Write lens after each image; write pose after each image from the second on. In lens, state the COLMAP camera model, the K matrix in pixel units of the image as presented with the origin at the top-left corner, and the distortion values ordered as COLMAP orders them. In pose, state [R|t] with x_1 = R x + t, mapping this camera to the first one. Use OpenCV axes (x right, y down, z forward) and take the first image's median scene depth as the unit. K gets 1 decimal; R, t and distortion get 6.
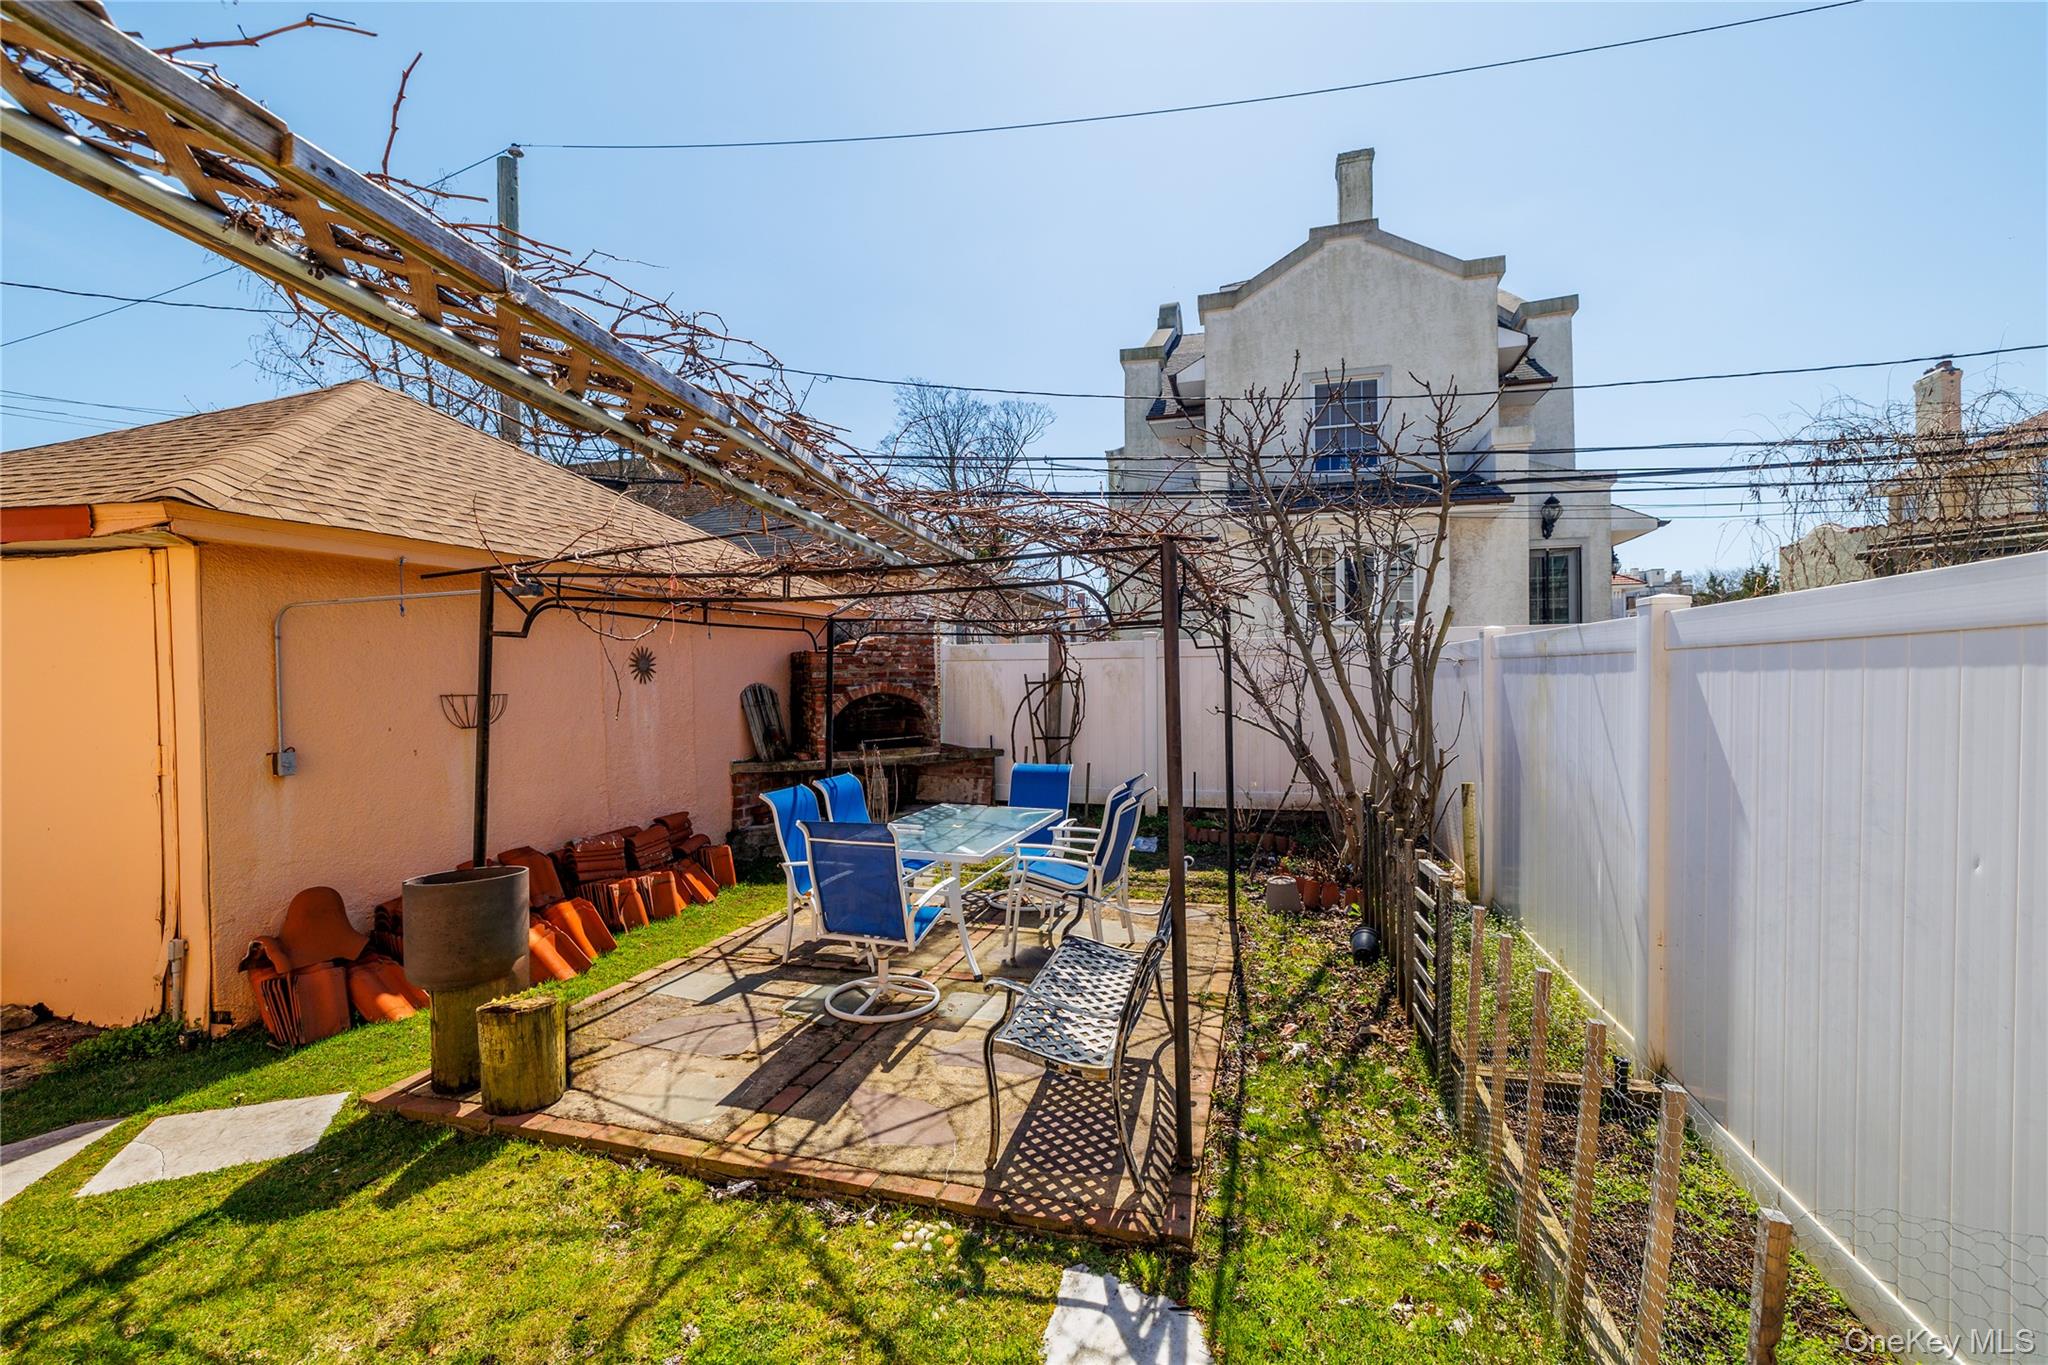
lens RADIAL K [[861.6, 0, 1022.2], [0, 861.6, 684.6], [0, 0, 1]] dist [0.000744, 0.000534]
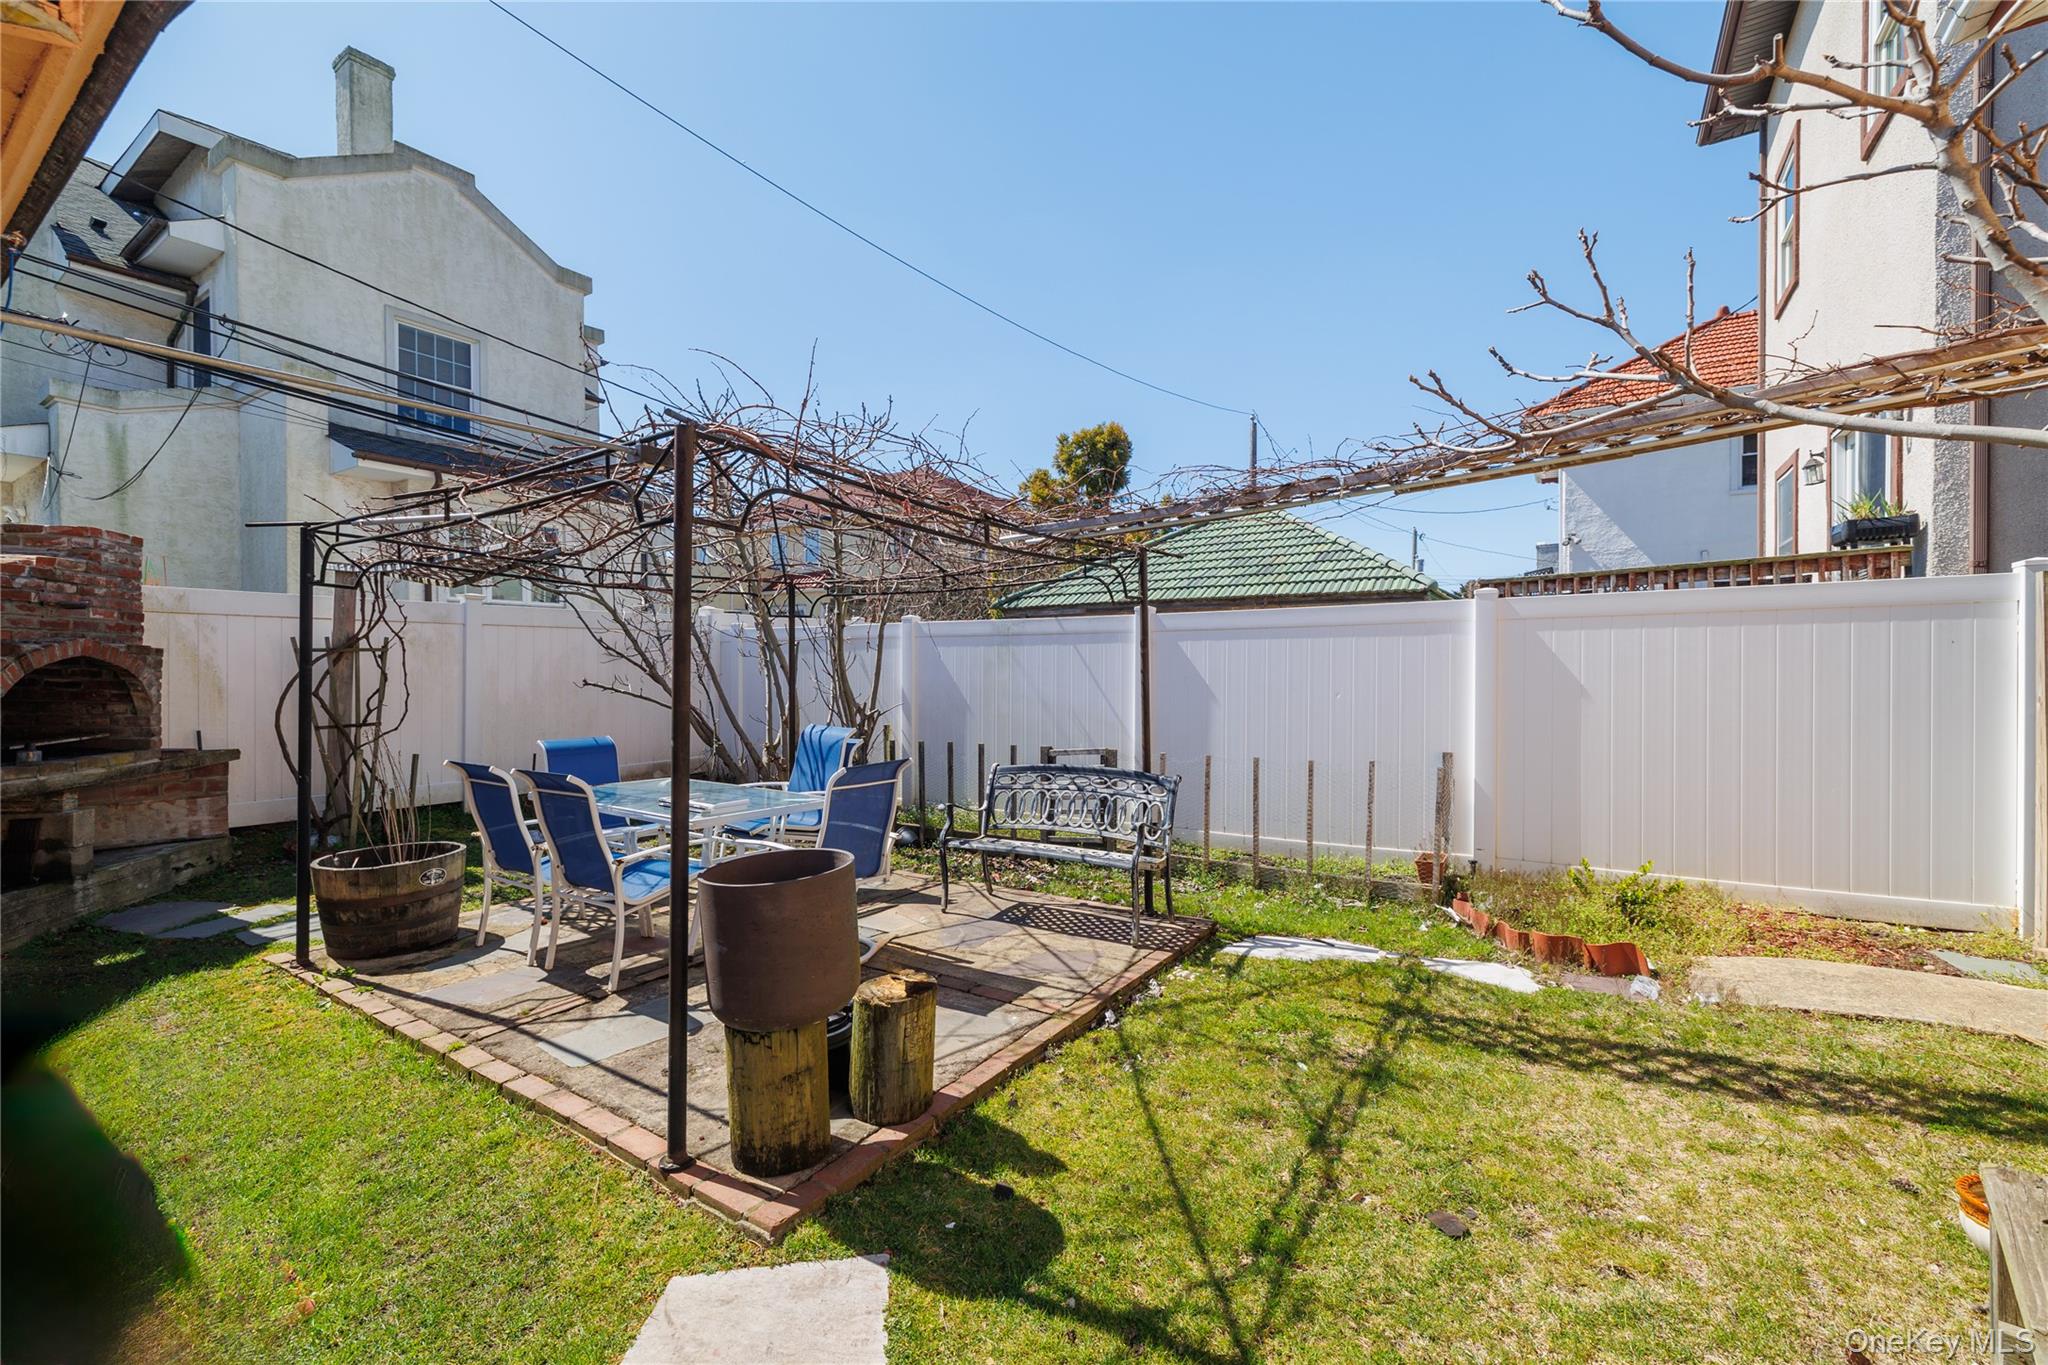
lens RADIAL K [[861.6, 0, 1023.1], [0, 861.6, 682.1], [0, 0, 1]] dist [0.000744, 0.000534]
pose [[0.291963, -0.003758, 0.956422, -1.308214], [0.006917, 0.999974, 0.001818, 0.072083], [-0.956405, 0.006085, 0.291981, 0.620554]]
